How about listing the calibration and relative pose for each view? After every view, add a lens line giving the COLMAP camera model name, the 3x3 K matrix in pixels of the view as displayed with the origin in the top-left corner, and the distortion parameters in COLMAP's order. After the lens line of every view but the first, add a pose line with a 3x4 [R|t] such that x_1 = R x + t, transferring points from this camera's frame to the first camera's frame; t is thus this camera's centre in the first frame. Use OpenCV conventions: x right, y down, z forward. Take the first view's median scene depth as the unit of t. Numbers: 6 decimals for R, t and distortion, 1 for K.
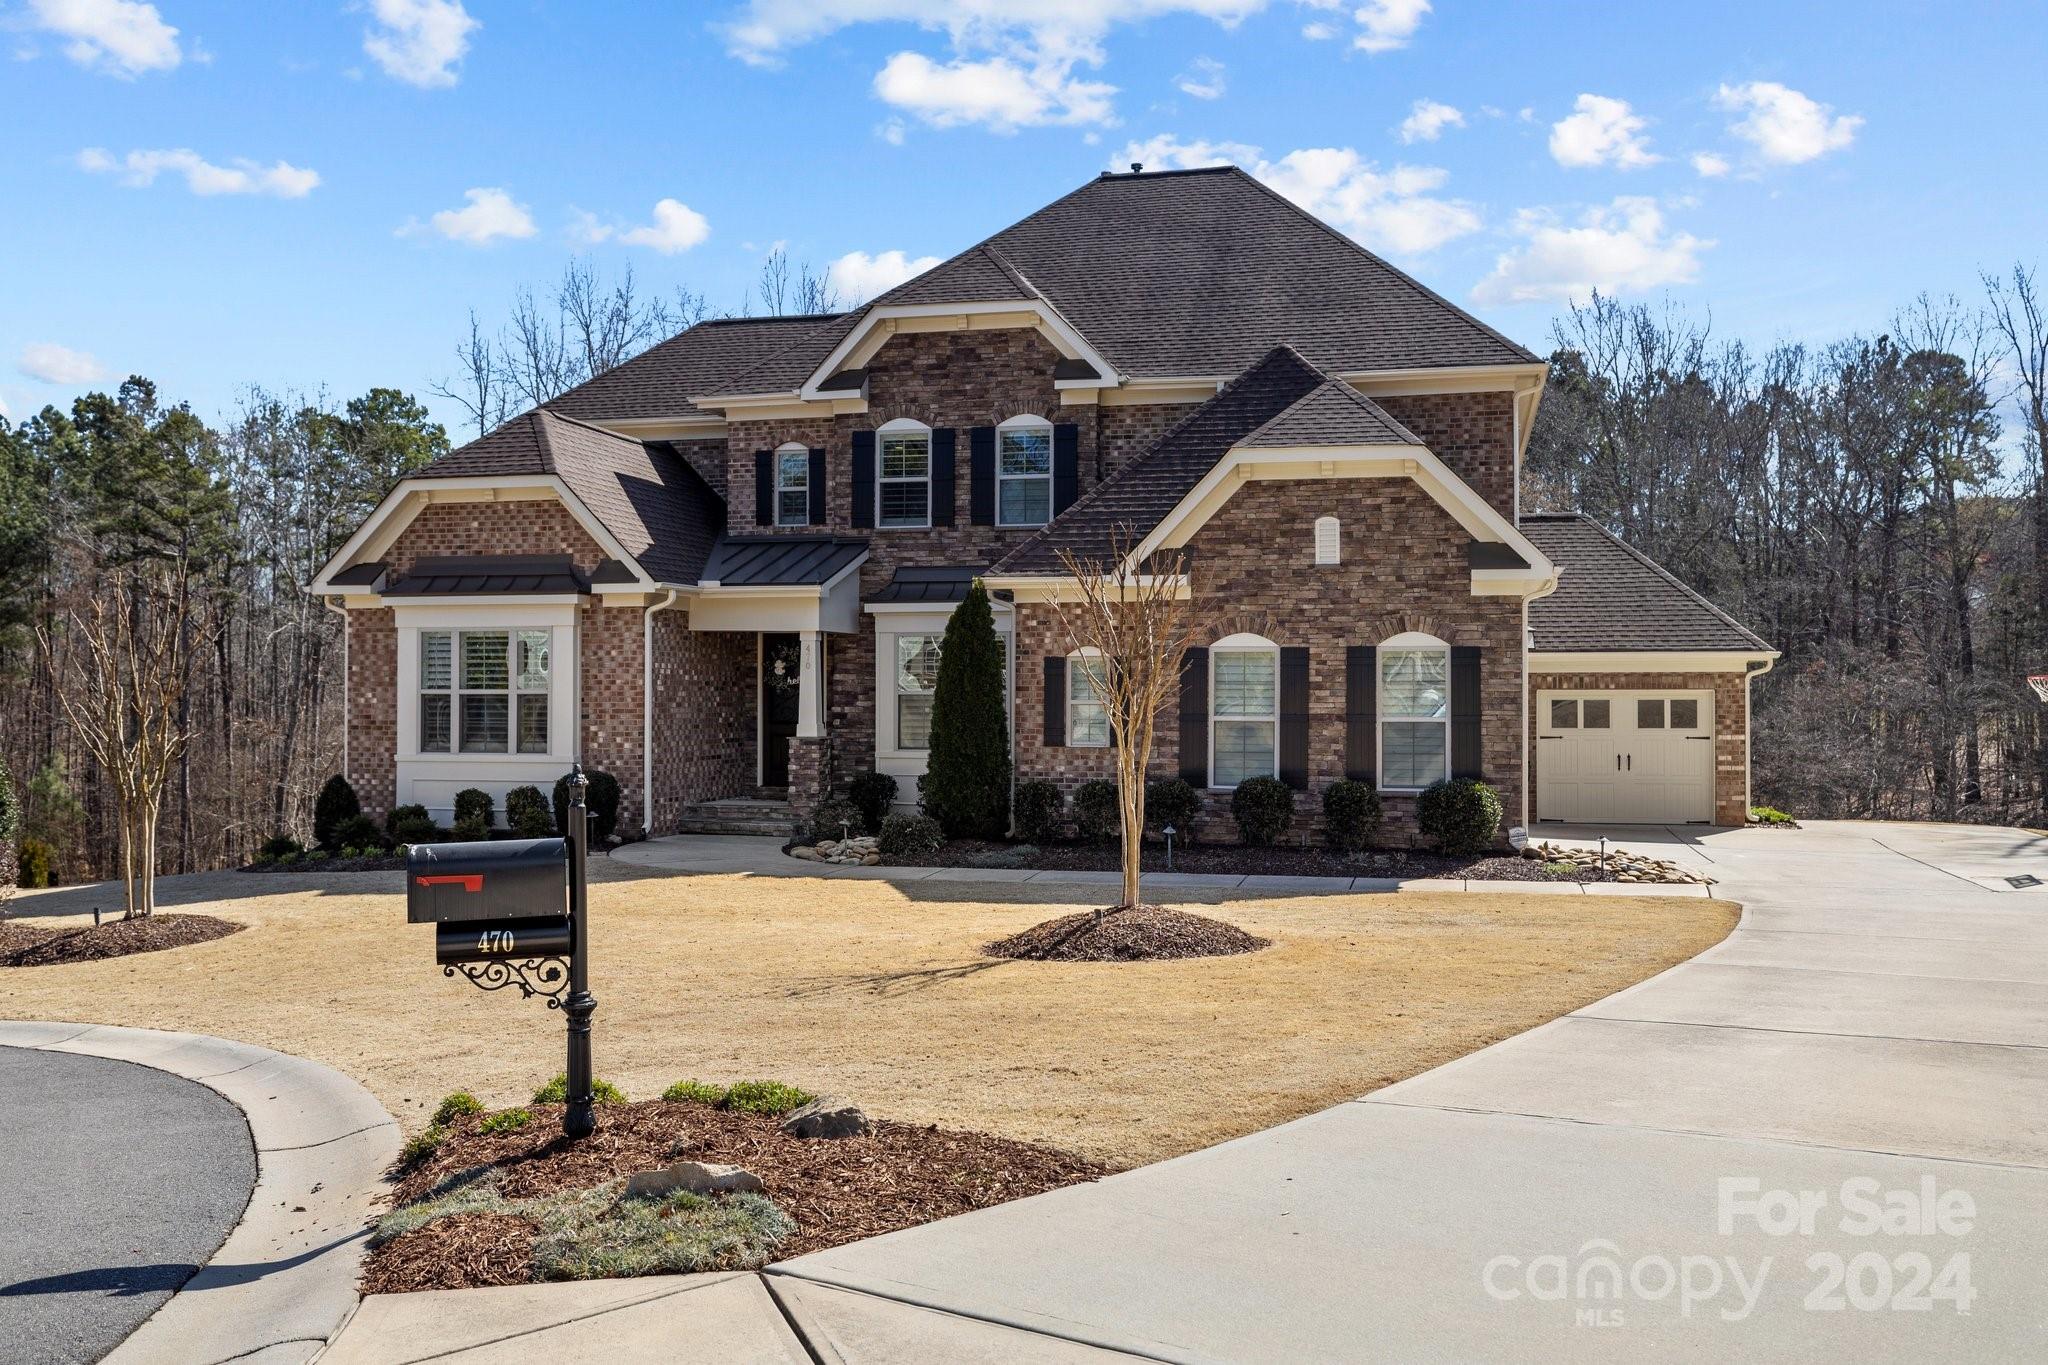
lens RADIAL K [[1775.7, 0, 1025.0], [0, 1775.7, 682.7], [0, 0, 1]] dist [0.006332, 0.004048]
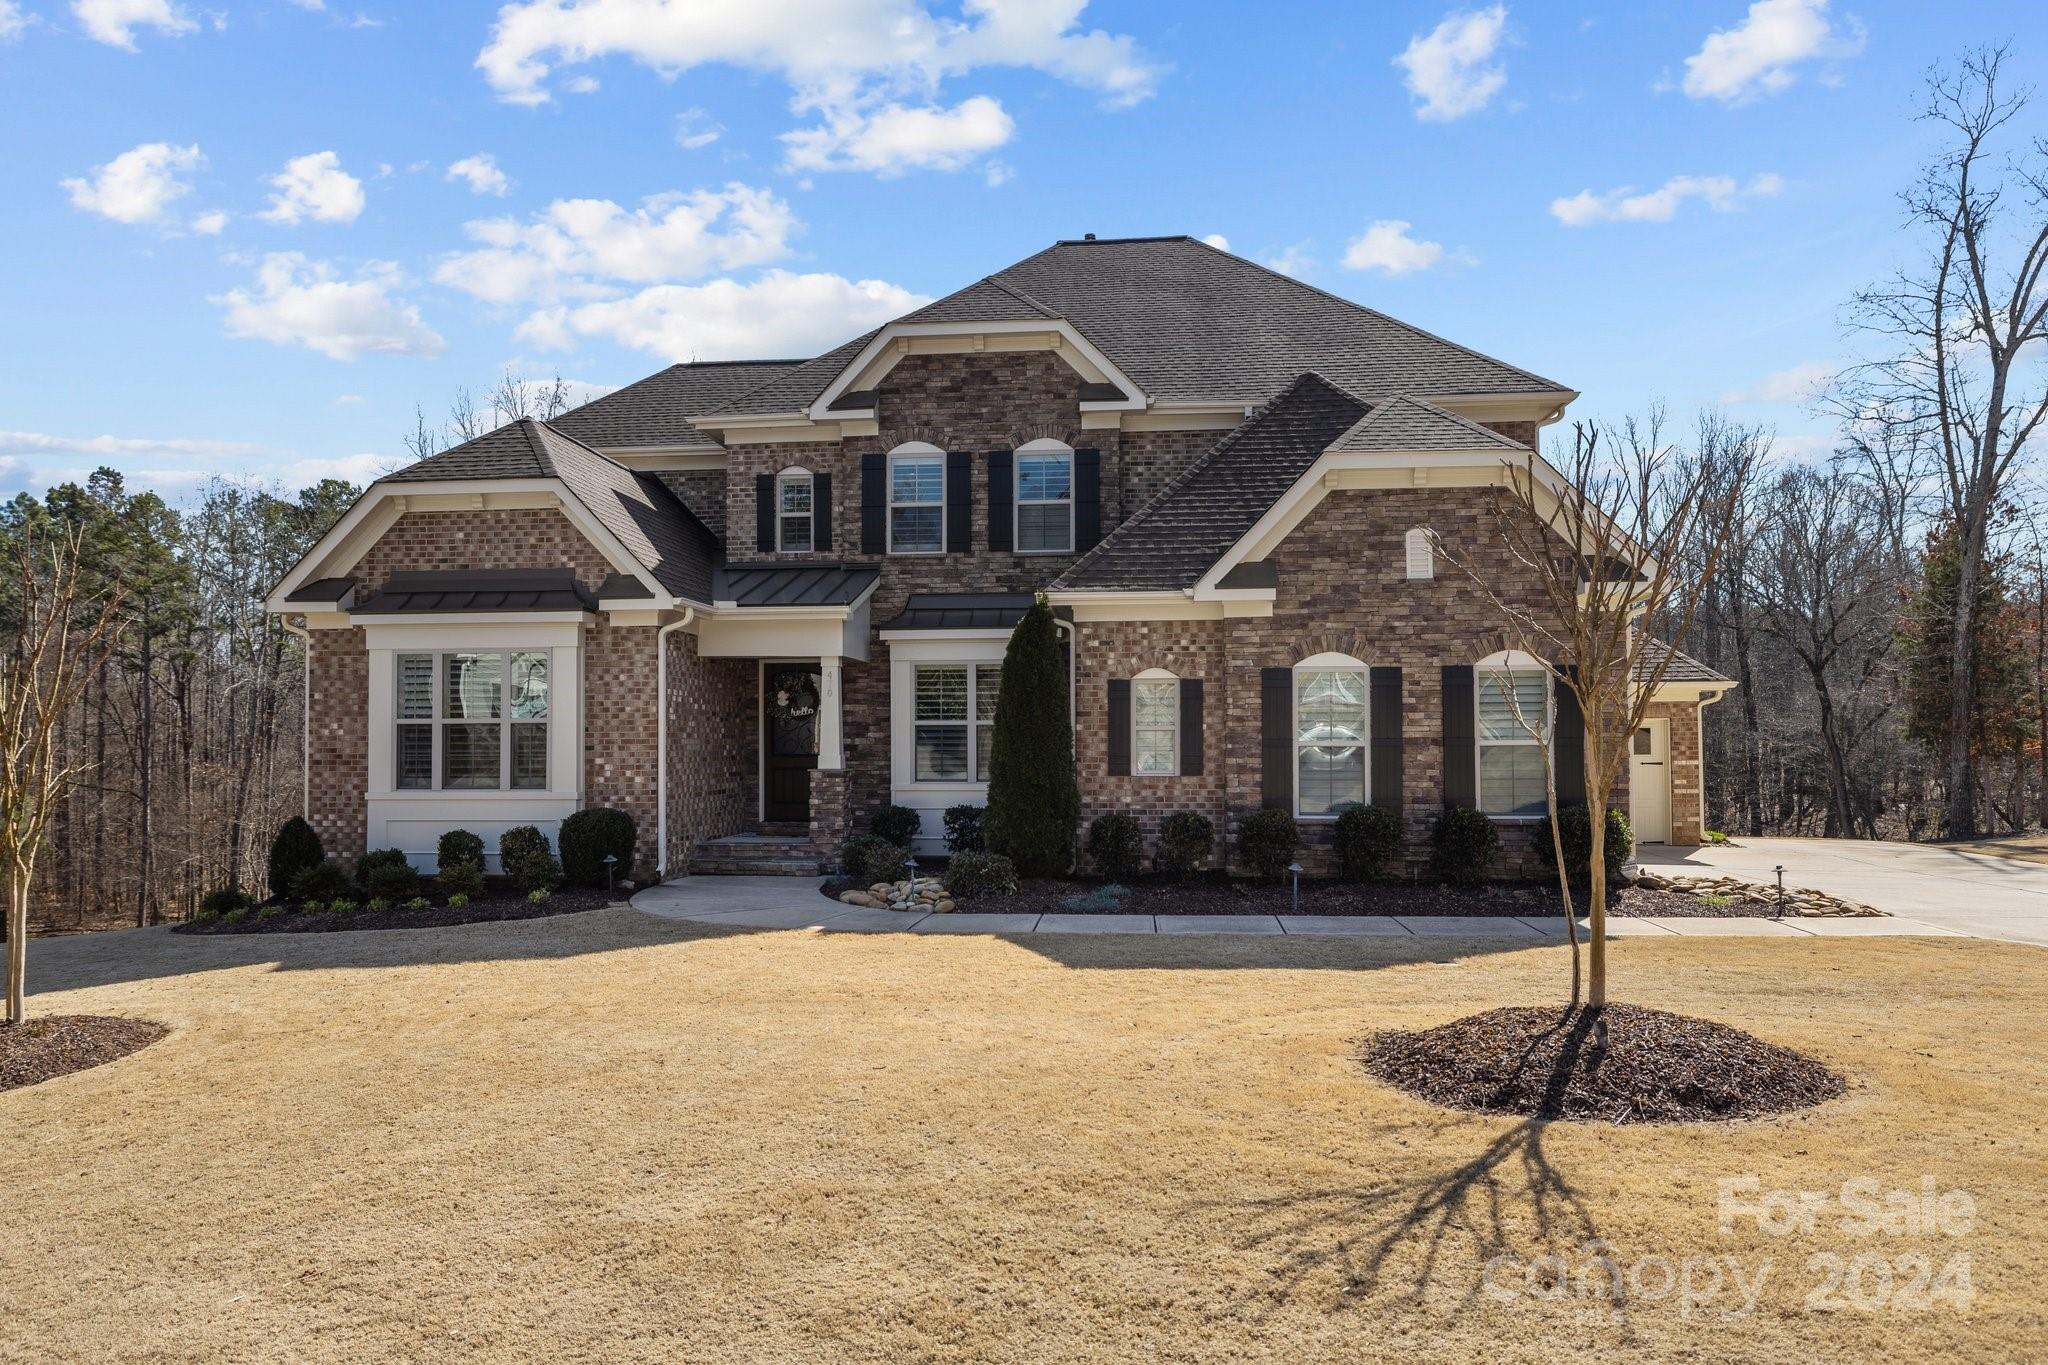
lens RADIAL K [[1363.0, 0, 1051.5], [0, 1363.0, 713.2], [0, 0, 1]] dist [-0.002477, -0.000365]
pose [[0.990034, -0.003144, 0.140791, -0.108902], [0.005181, 0.999887, -0.014106, 0.011988], [-0.140731, 0.014695, 0.989939, 0.272501]]
